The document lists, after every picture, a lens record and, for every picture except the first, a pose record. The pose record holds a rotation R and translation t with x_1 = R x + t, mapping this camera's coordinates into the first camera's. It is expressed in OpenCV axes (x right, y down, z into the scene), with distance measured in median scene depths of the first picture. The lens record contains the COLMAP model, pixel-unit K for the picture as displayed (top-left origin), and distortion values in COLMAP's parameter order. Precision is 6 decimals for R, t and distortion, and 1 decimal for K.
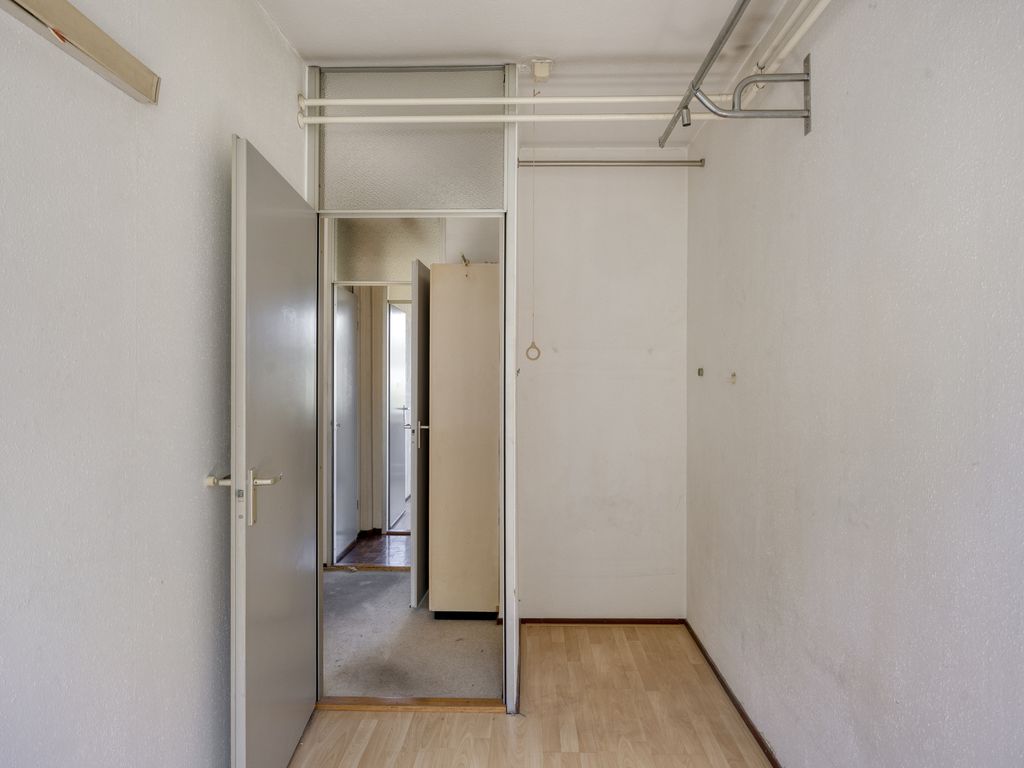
lens RADIAL K [[646.6, 0, 510.7], [0, 646.6, 385.1], [0, 0, 1]] dist [-0.002443, -0.001295]
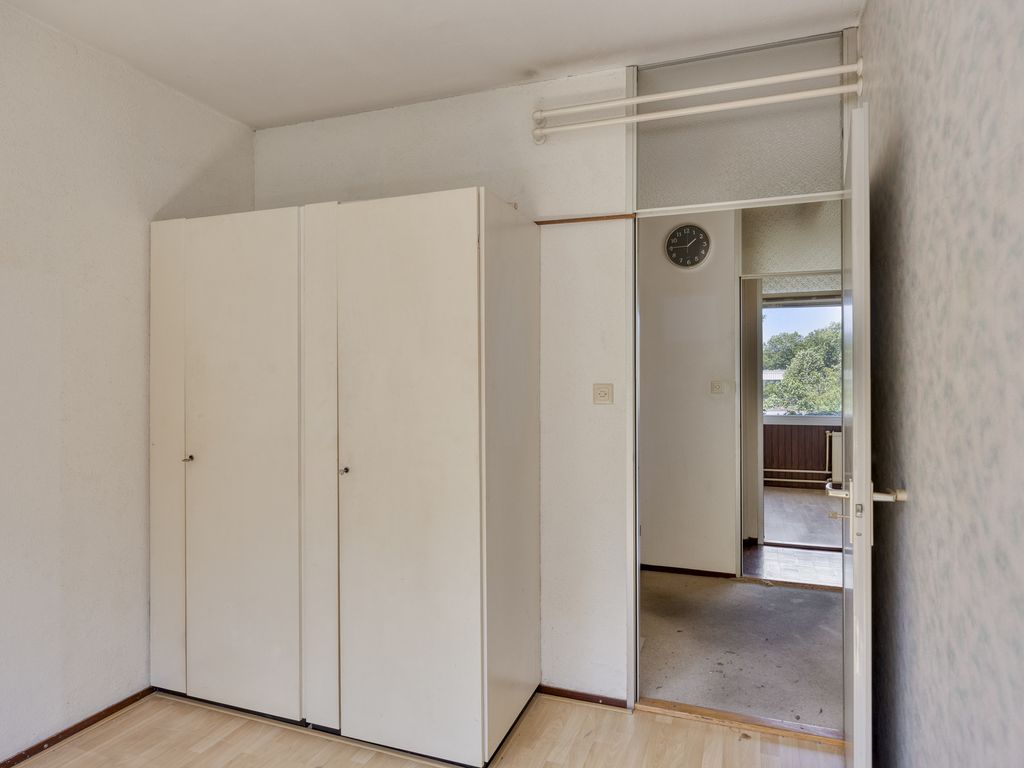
lens RADIAL K [[646.6, 0, 515.9], [0, 646.6, 380.6], [0, 0, 1]] dist [-0.002443, -0.001295]
pose [[0.943511, -0.004102, -0.331317, -0.218390], [0.002336, 0.999981, -0.005729, -0.002042], [0.331334, 0.004632, 0.943502, 0.000029]]
